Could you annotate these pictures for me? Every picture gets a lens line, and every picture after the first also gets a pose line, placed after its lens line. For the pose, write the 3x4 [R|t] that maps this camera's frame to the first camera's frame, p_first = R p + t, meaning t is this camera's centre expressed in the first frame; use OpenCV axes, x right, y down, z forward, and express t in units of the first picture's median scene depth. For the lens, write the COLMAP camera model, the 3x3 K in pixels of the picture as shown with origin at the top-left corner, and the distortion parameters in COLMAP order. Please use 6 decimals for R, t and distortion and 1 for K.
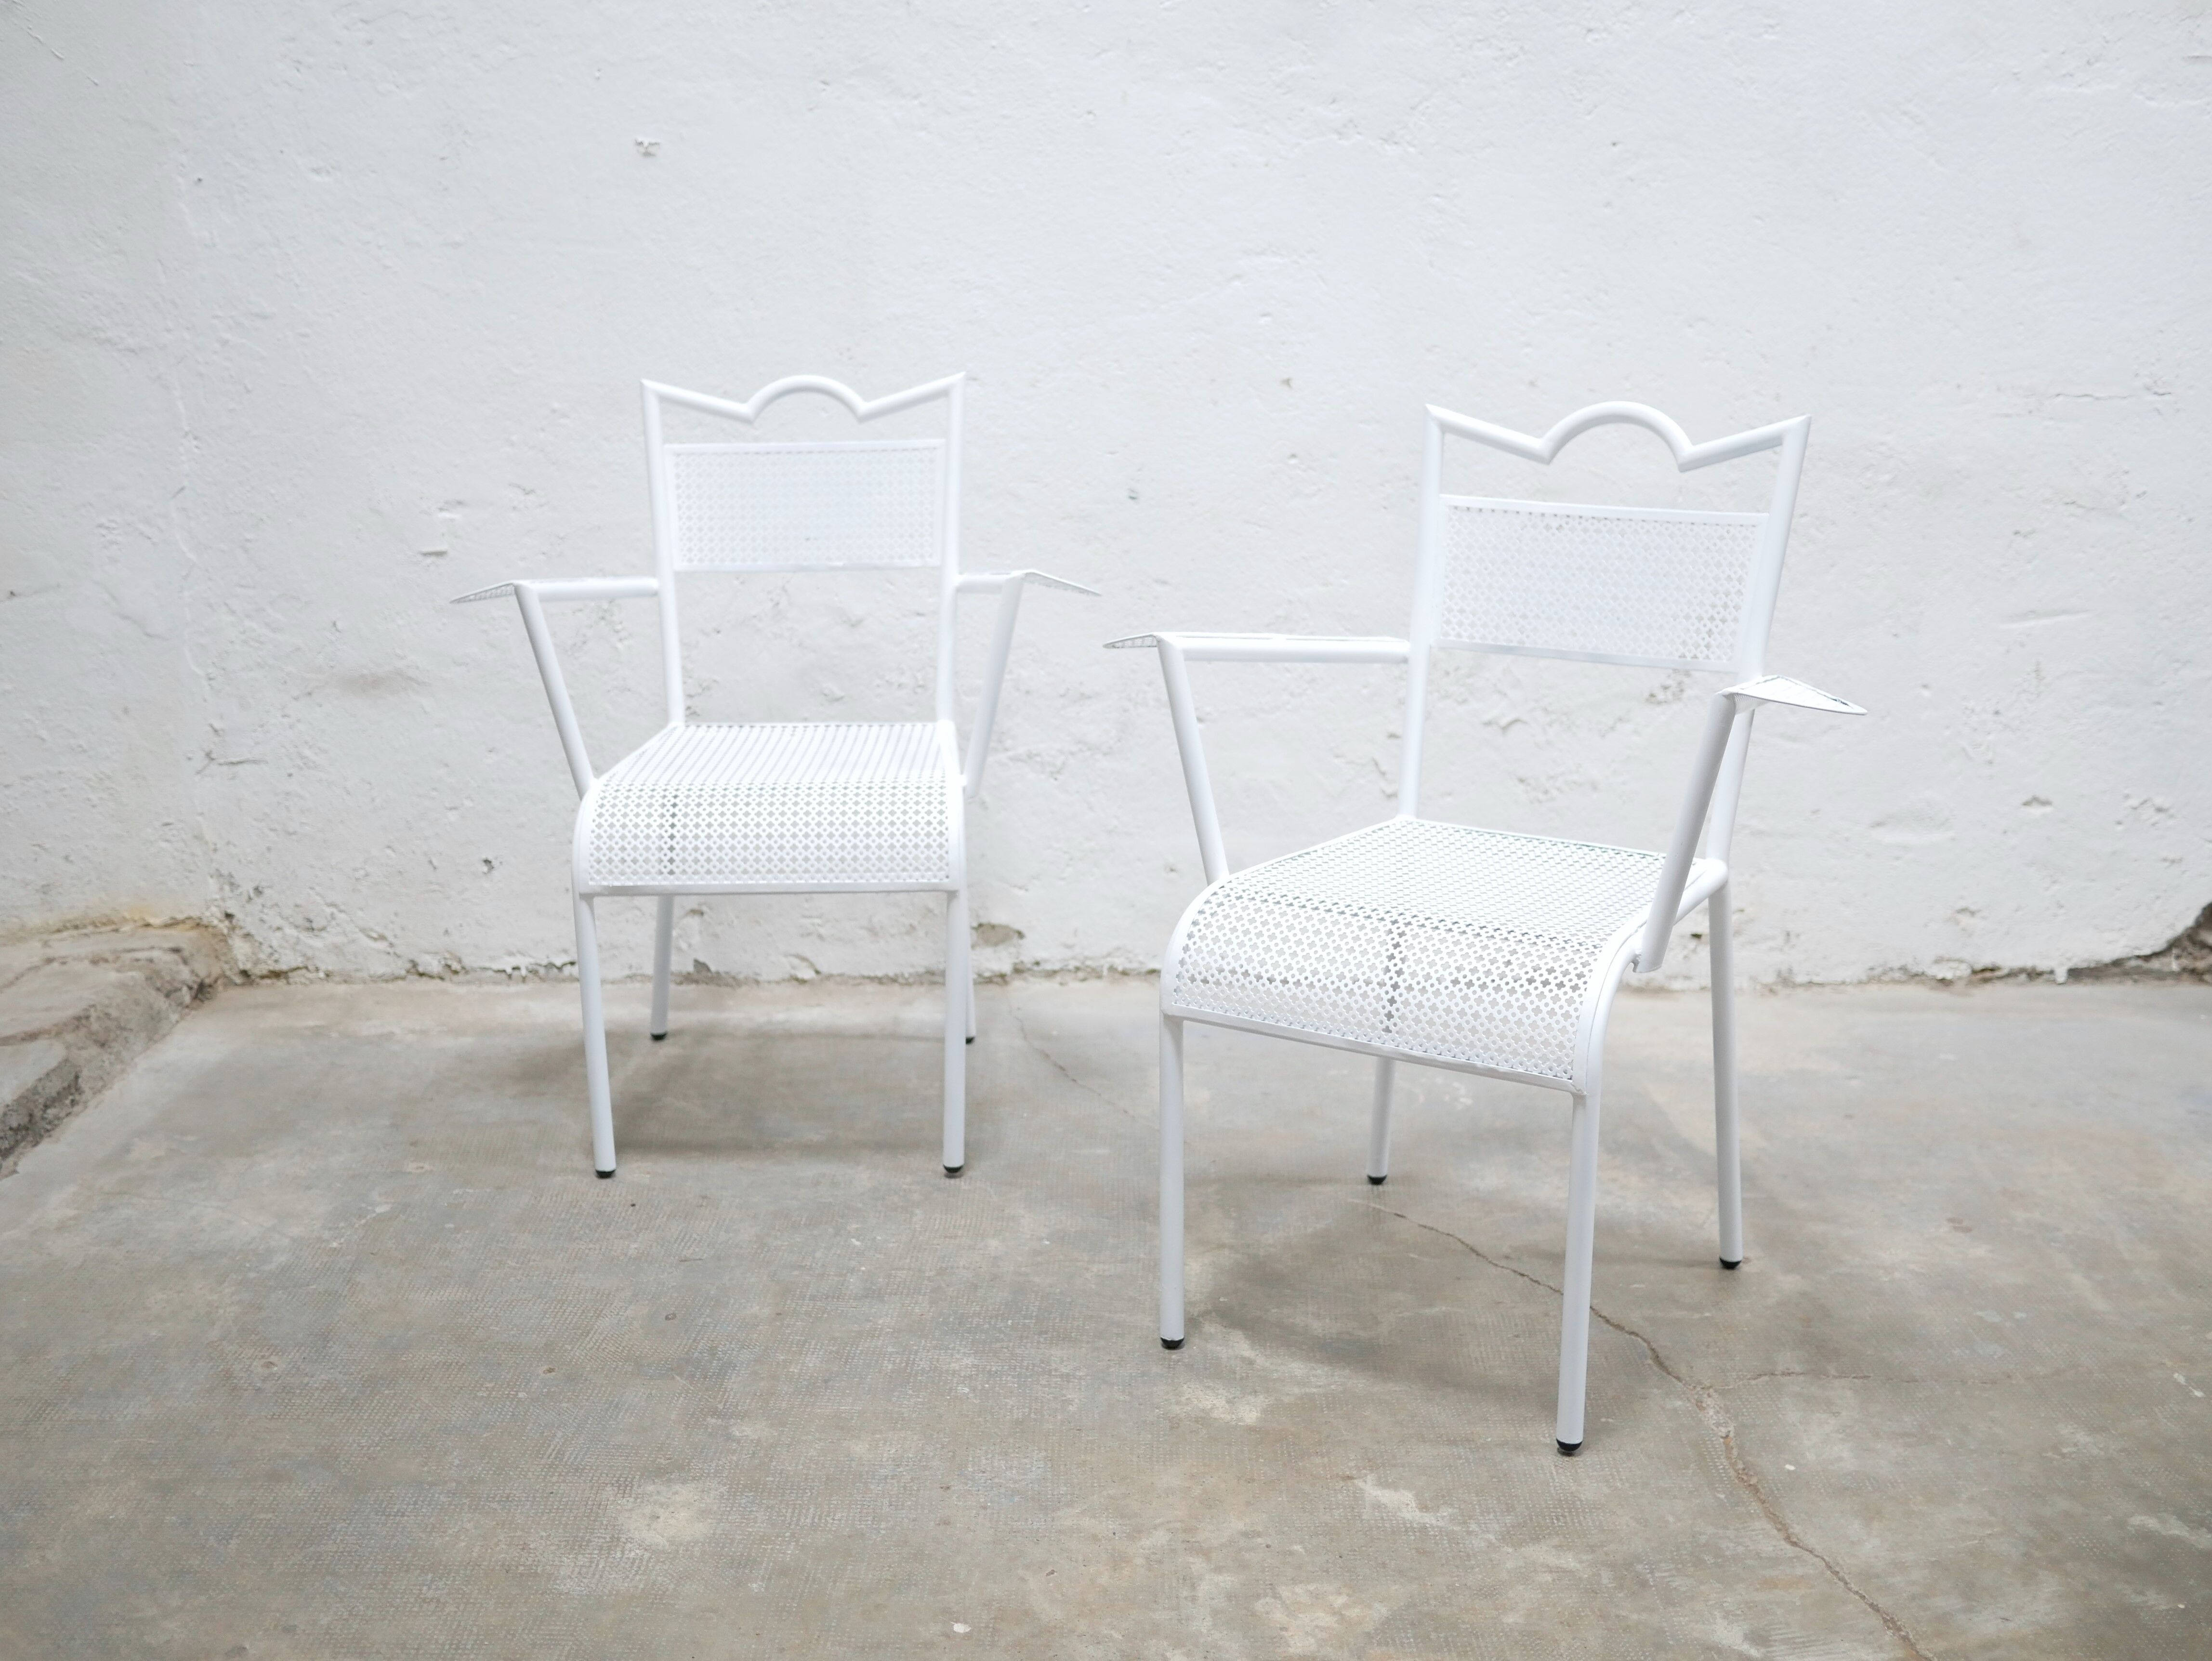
lens RADIAL K [[2471.8, 0, 1082.3], [0, 2471.8, 834.3], [0, 0, 1]] dist [-0.012739, 0.000000]
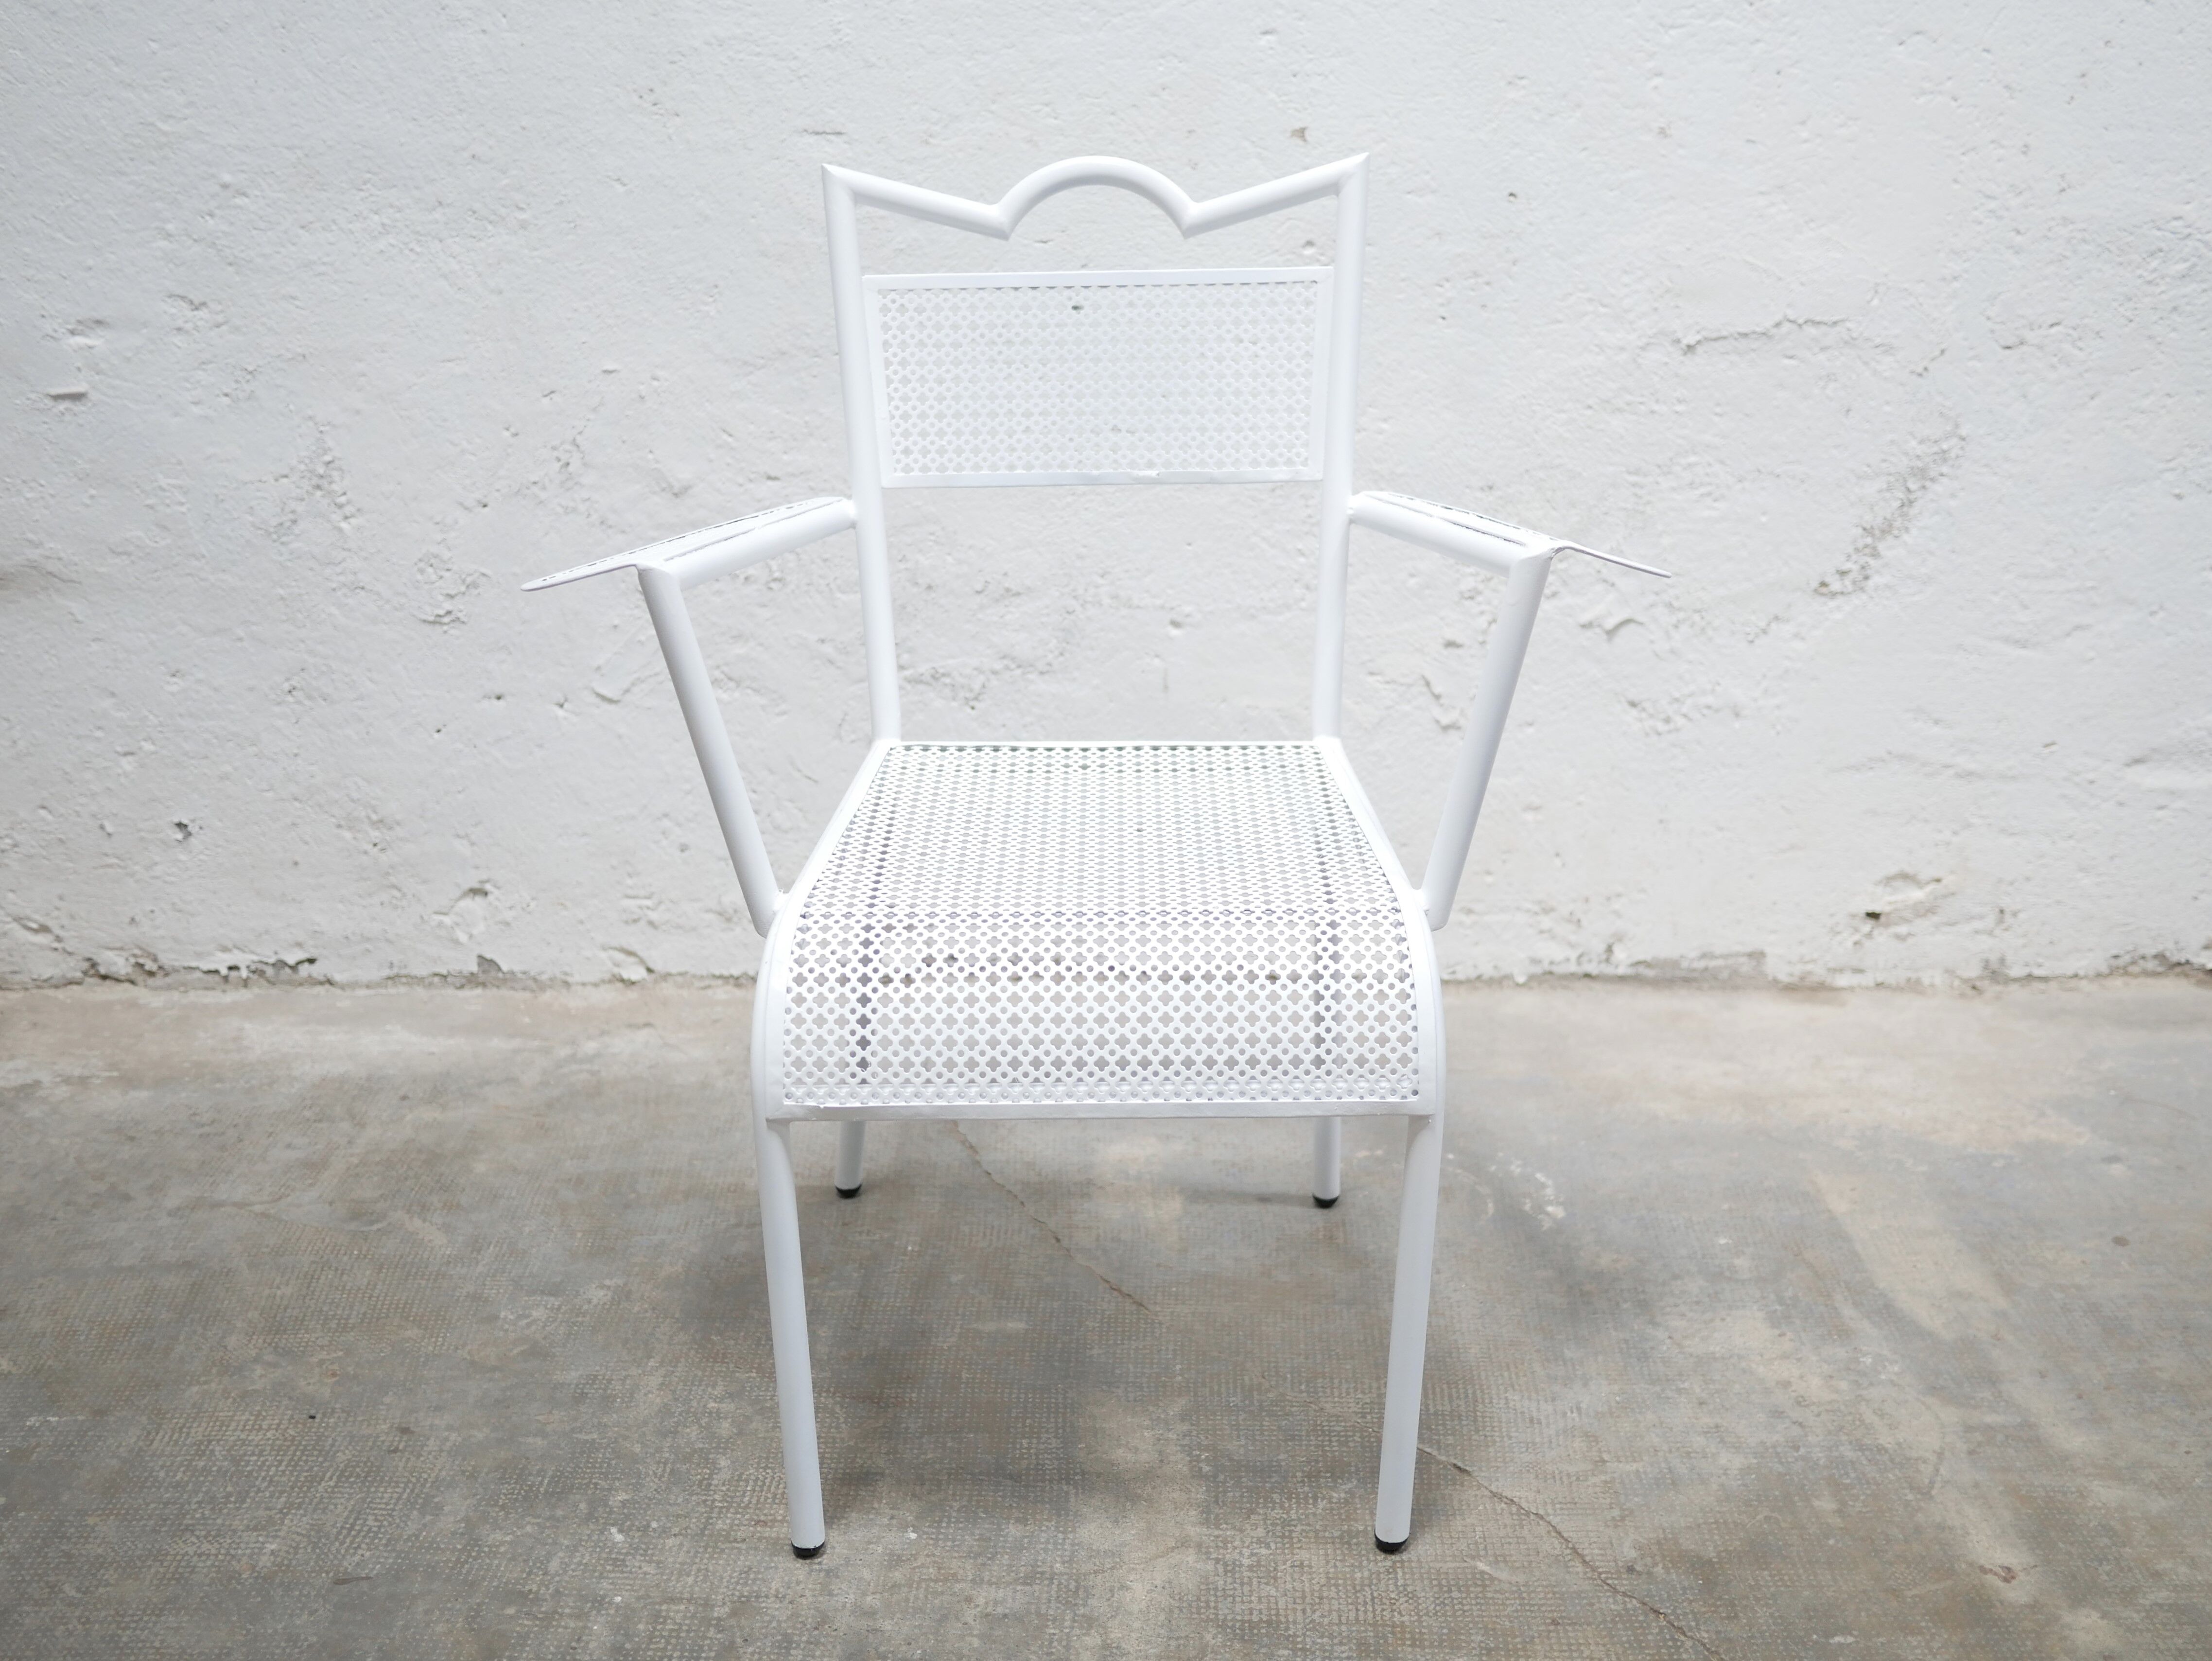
lens RADIAL K [[2471.9, 0, 1091.6], [0, 2471.9, 829.1], [0, 0, 1]] dist [-0.012739, 0.000000]
pose [[0.999920, -0.005465, -0.011415, 0.032314], [0.006769, 0.993056, 0.117447, -0.073565], [0.010694, -0.117514, 0.993014, 0.305593]]
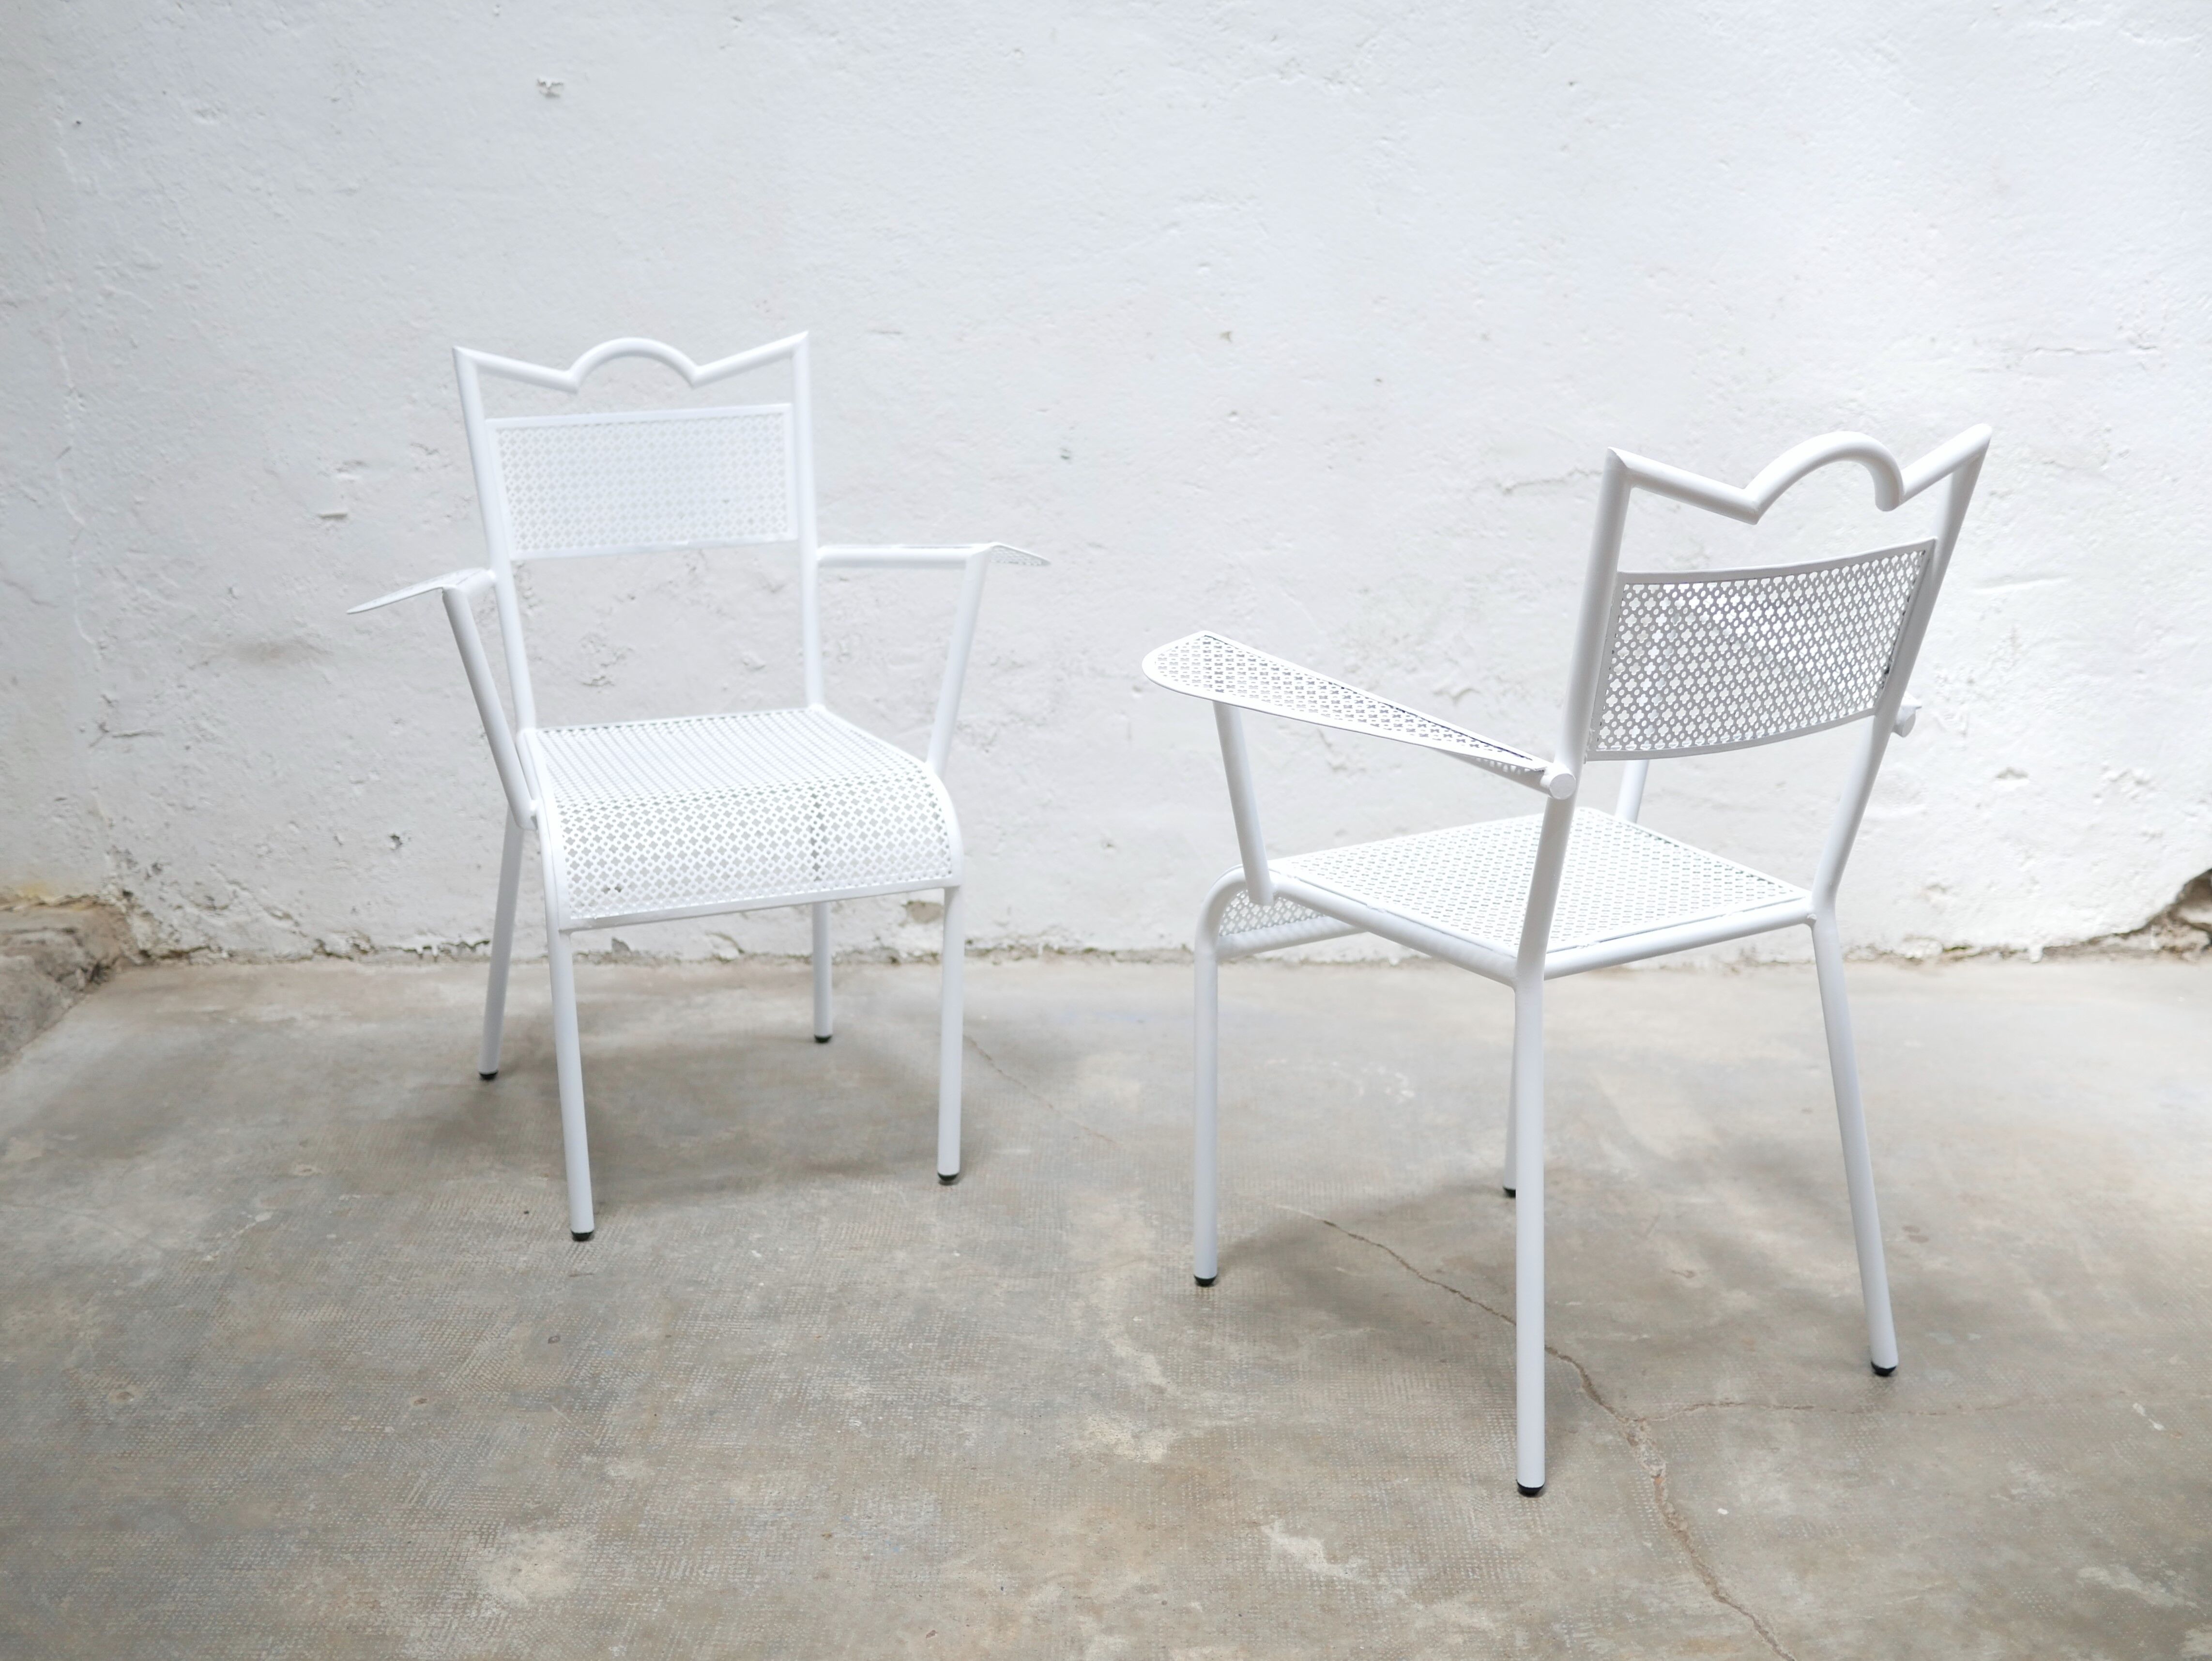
lens RADIAL K [[2472.1, 0, 1083.8], [0, 2472.1, 842.7], [0, 0, 1]] dist [-0.012739, 0.000000]
pose [[1.000000, -0.000565, 0.000617, 0.027136], [0.000543, 0.999399, 0.034647, -0.020934], [-0.000636, -0.034647, 0.999399, 0.042690]]
